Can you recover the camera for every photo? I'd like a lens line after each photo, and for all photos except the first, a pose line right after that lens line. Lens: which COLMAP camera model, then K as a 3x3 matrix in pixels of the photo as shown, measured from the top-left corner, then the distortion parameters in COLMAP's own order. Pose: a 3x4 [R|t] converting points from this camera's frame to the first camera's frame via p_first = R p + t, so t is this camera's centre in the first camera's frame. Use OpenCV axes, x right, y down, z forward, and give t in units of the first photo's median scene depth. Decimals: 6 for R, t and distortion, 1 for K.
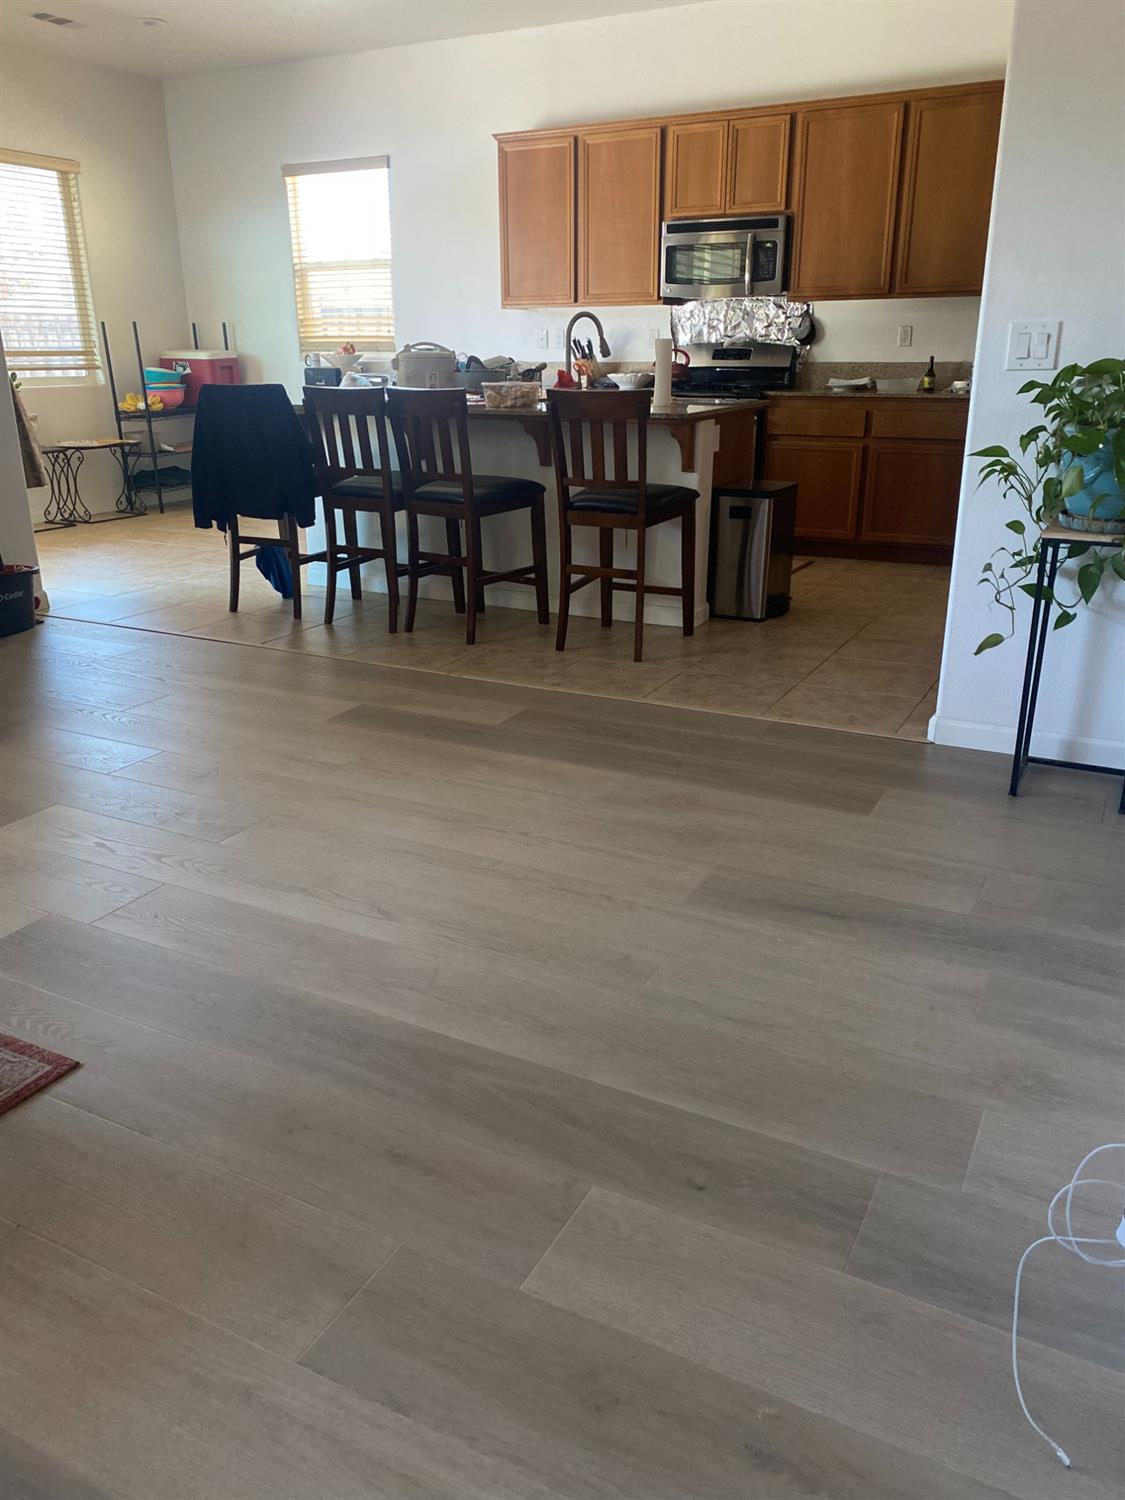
lens RADIAL K [[1149.1, 0, 550.5], [0, 1149.1, 761.0], [0, 0, 1]] dist [0.037744, -0.050408]
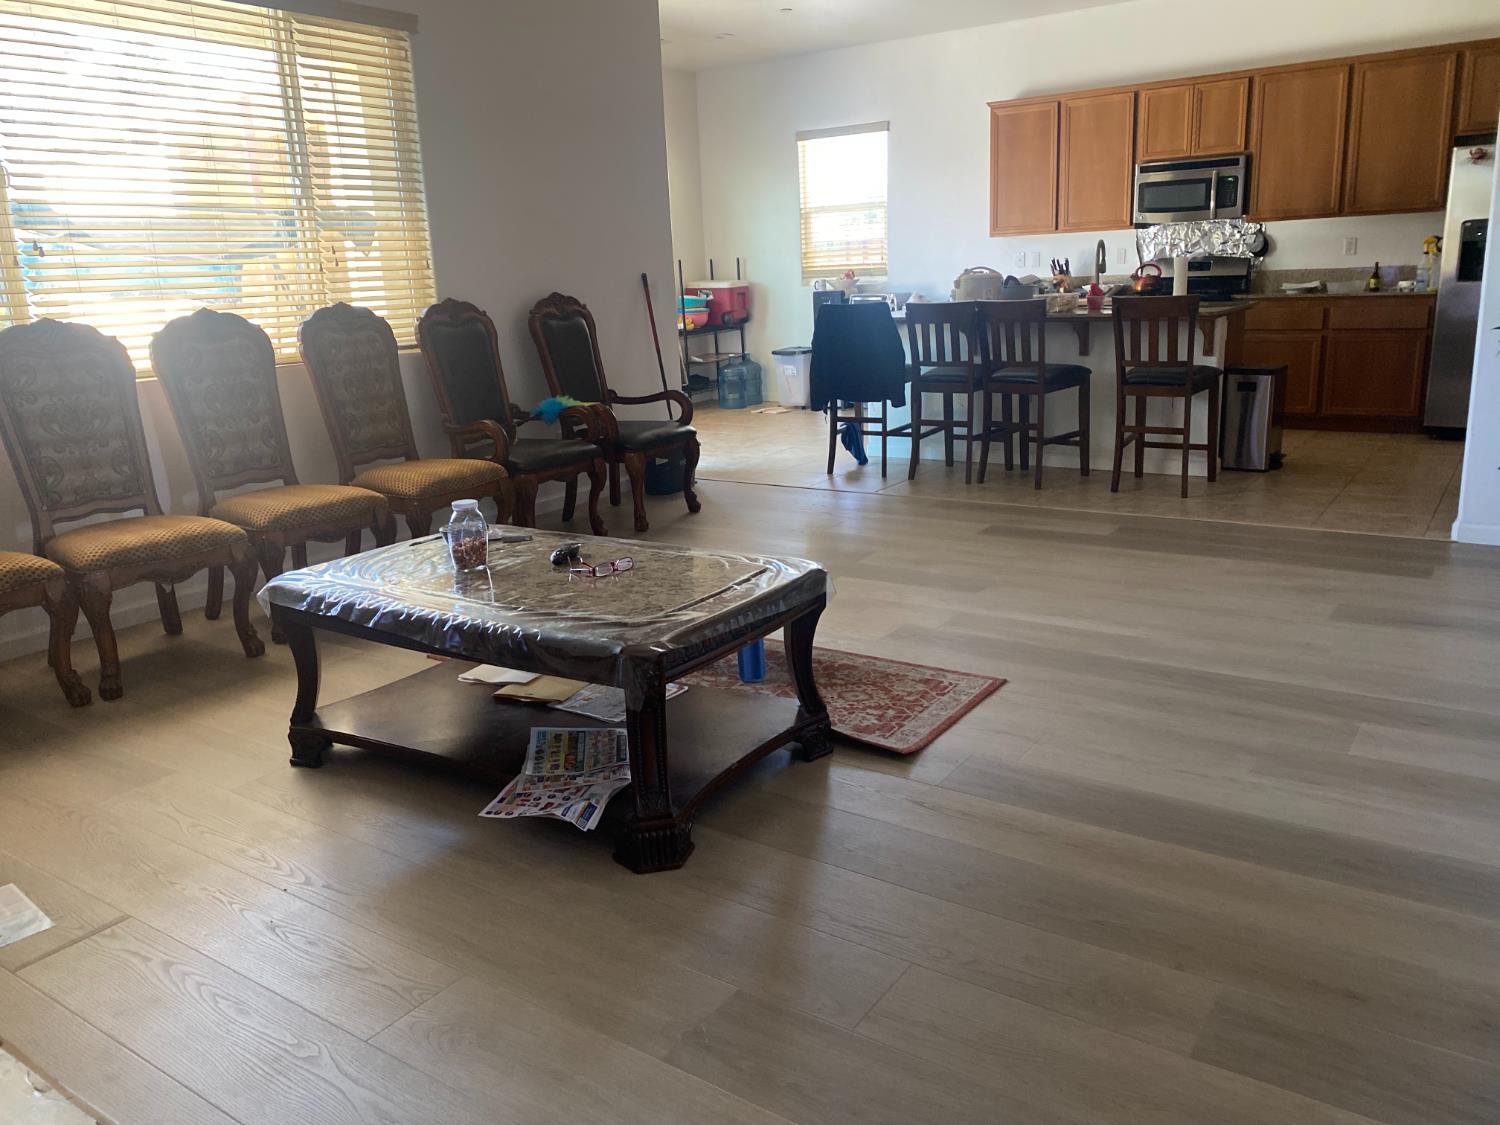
lens RADIAL K [[1149.1, 0, 757.1], [0, 1149.1, 552.8], [0, 0, 1]] dist [0.037744, -0.050408]
pose [[0.993741, -0.007915, -0.111430, -0.177979], [-0.003701, 0.994607, -0.103653, 0.076689], [0.111649, 0.103417, 0.988352, -0.227396]]
